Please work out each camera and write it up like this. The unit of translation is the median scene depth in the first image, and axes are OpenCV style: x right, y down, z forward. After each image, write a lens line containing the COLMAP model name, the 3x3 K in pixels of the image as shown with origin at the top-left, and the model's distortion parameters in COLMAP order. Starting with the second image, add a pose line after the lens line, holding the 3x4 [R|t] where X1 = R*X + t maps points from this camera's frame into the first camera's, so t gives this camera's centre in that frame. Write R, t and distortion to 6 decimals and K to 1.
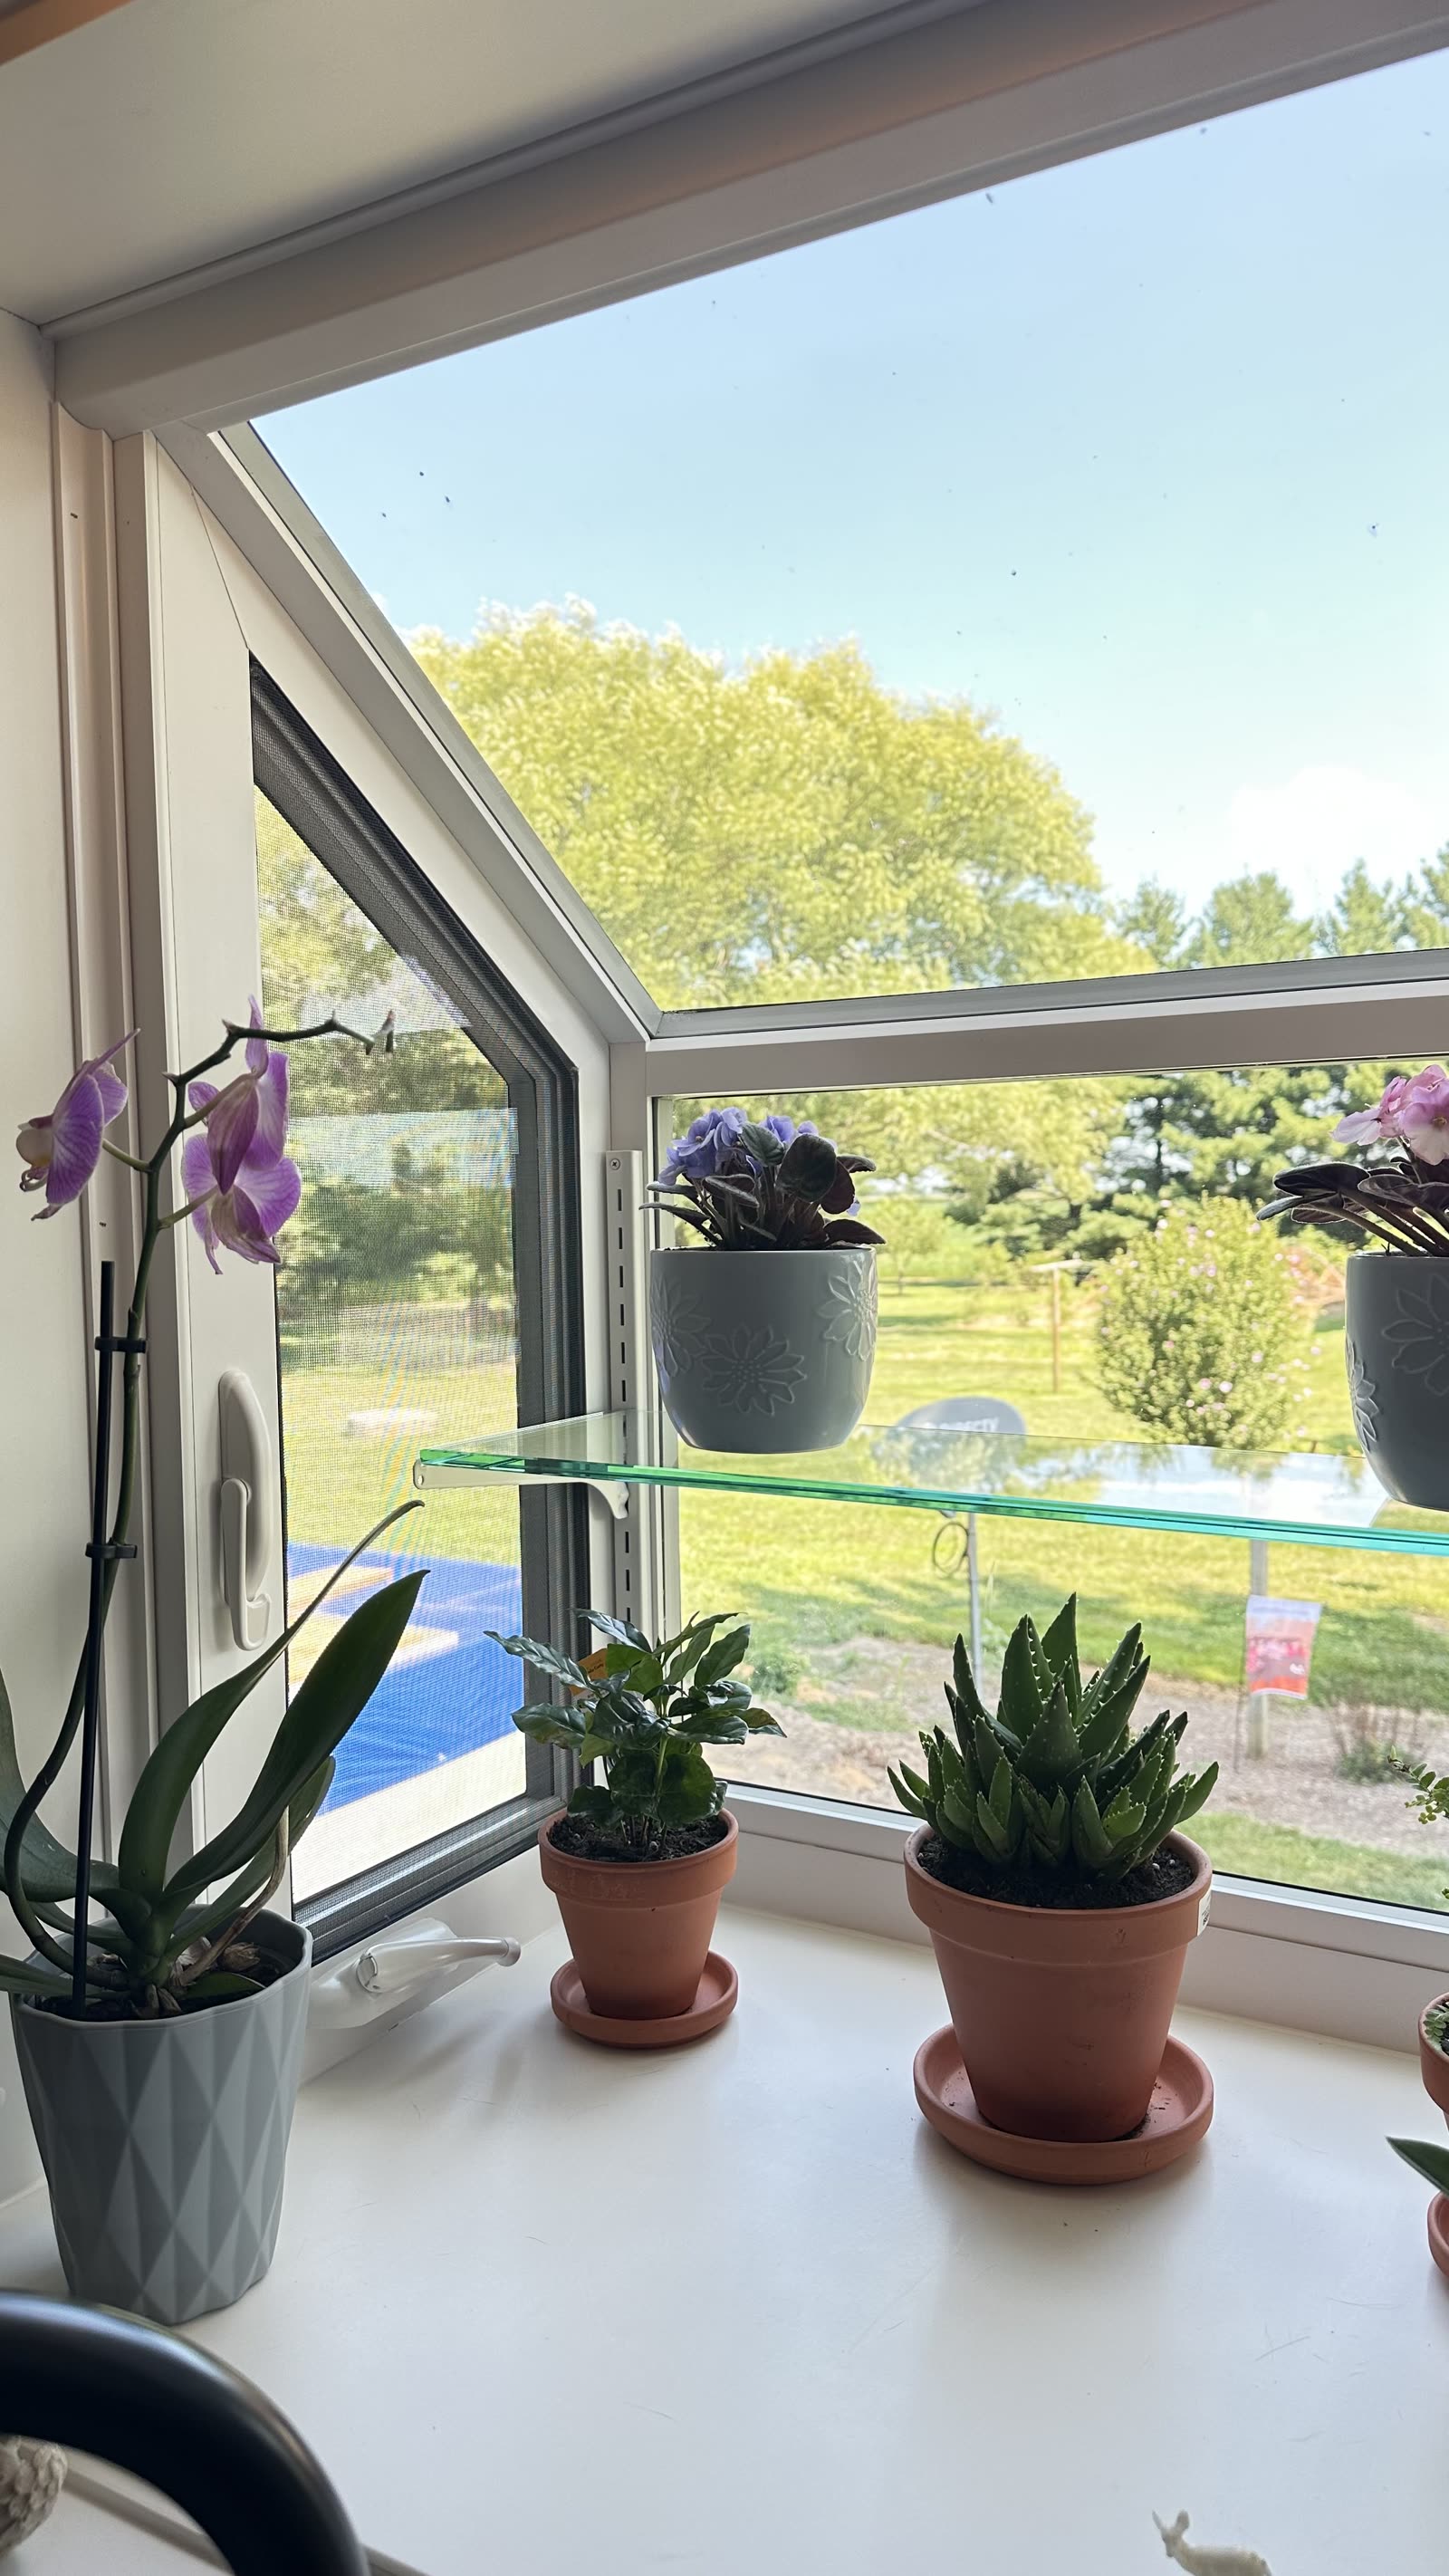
lens RADIAL K [[1795.1, 0, 724.5], [0, 1795.1, 1288.0], [0, 0, 1]] dist [0.107984, -0.168037]
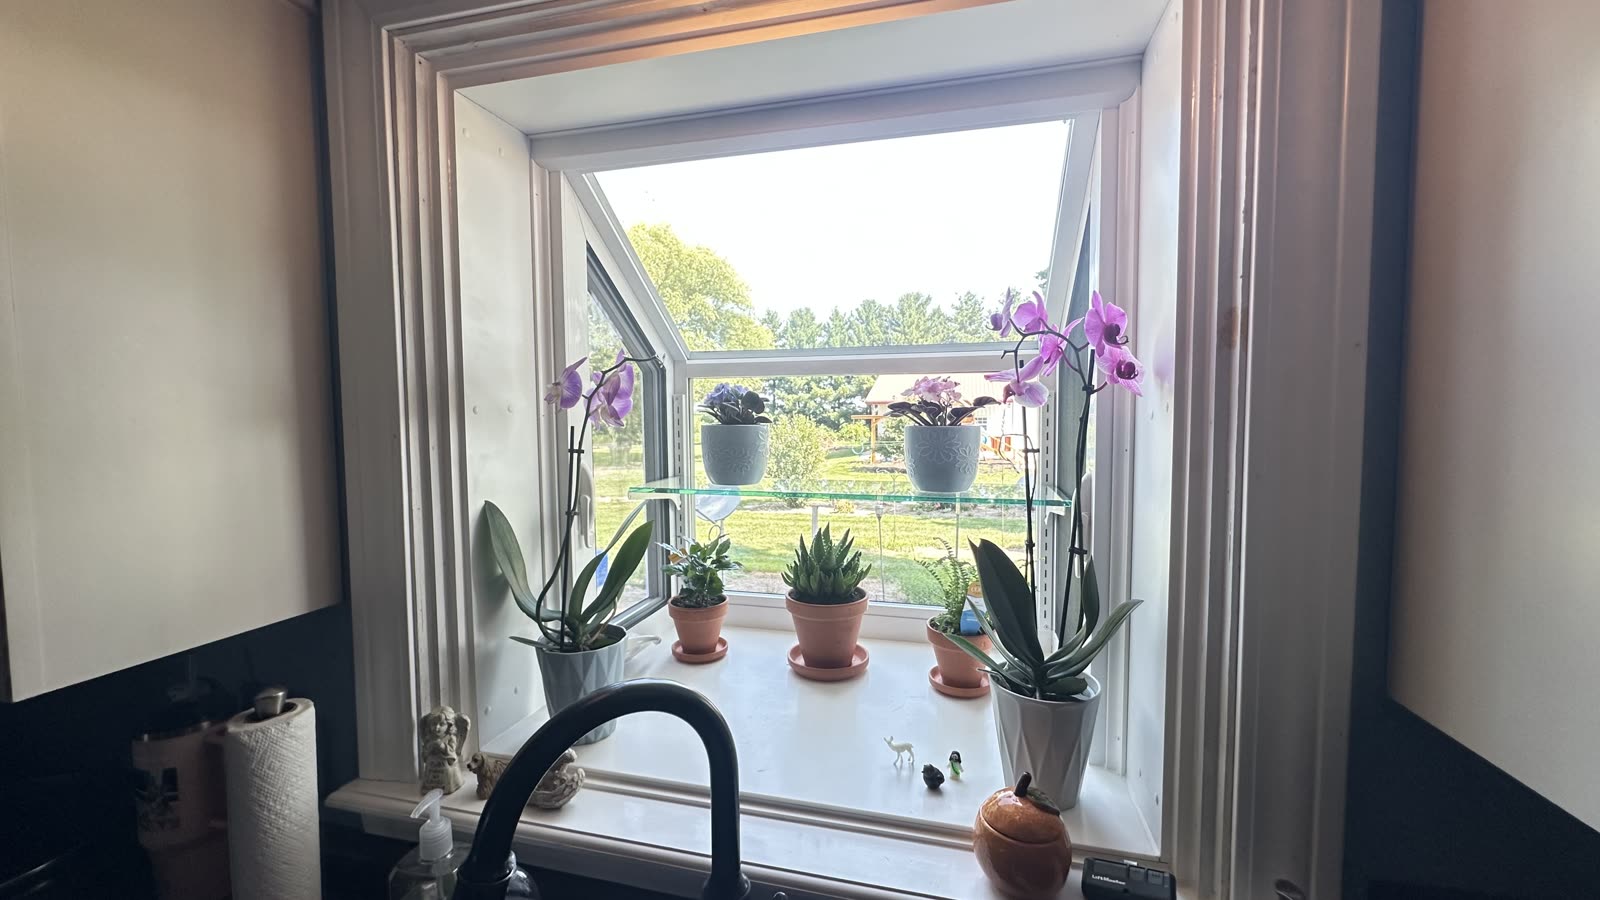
lens RADIAL K [[632.1, 0, 795.4], [0, 632.1, 447.8], [0, 0, 1]] dist [-0.000669, -0.000018]
pose [[0.963387, -0.007461, 0.268011, -0.176217], [0.006479, 0.999969, 0.004548, 0.015501], [-0.268036, -0.002645, 0.963405, -0.153946]]
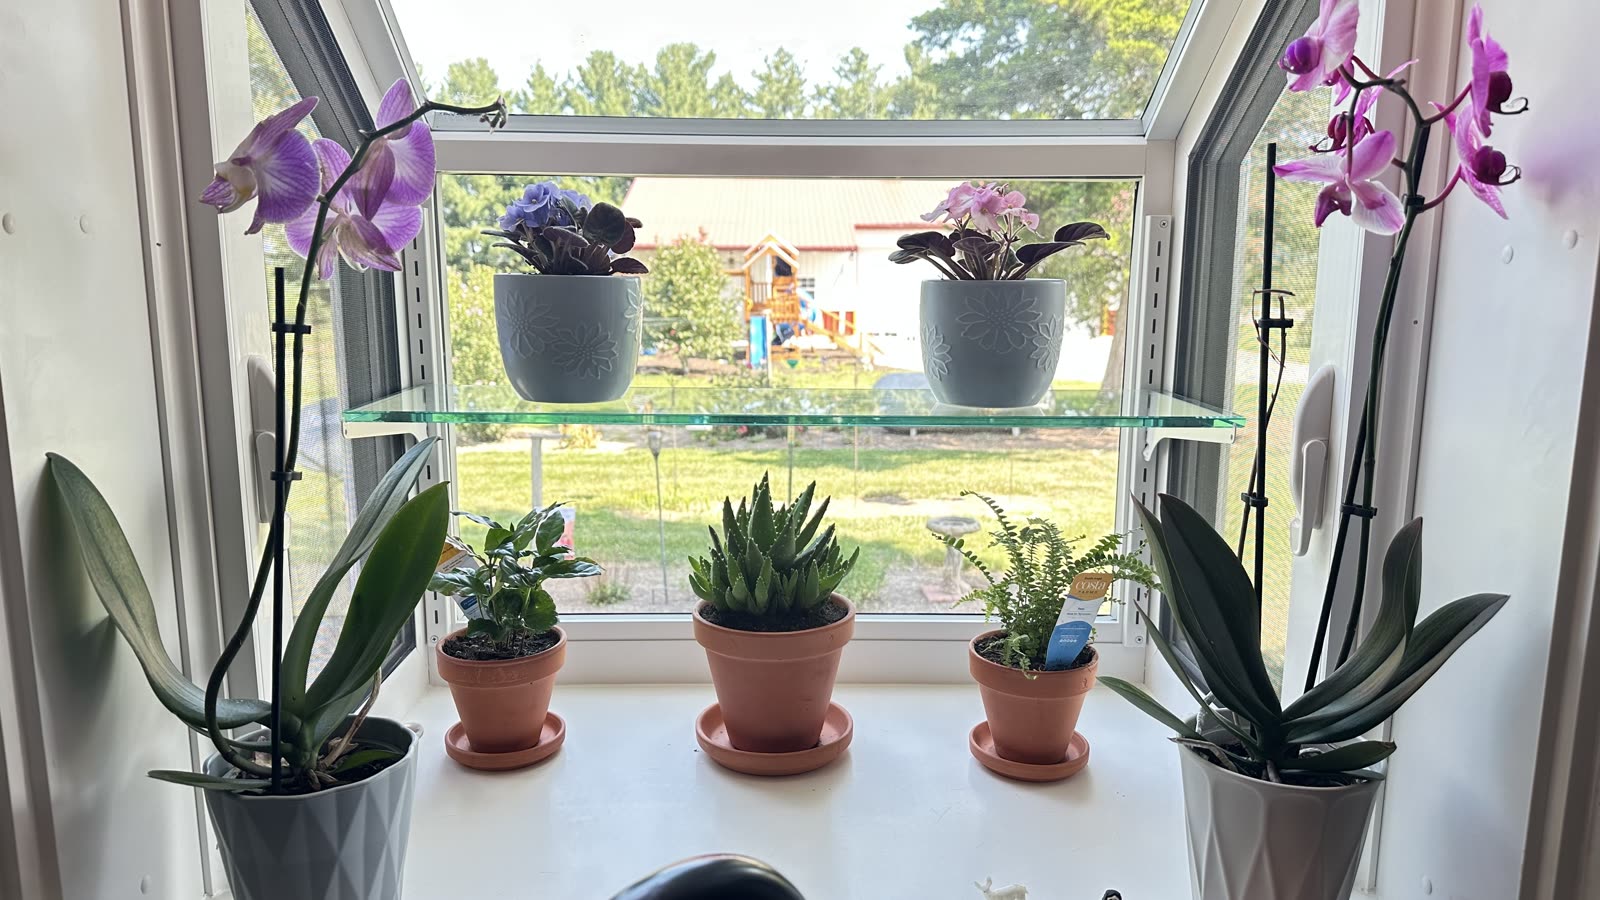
lens RADIAL K [[1115.1, 0, 803.6], [0, 1115.1, 456.7], [0, 0, 1]] dist [0.107984, -0.168037]
pose [[0.846987, -0.070860, 0.526870, -0.319412], [0.008887, 0.992825, 0.119242, 0.019936], [-0.531539, -0.096314, 0.841540, 0.035028]]
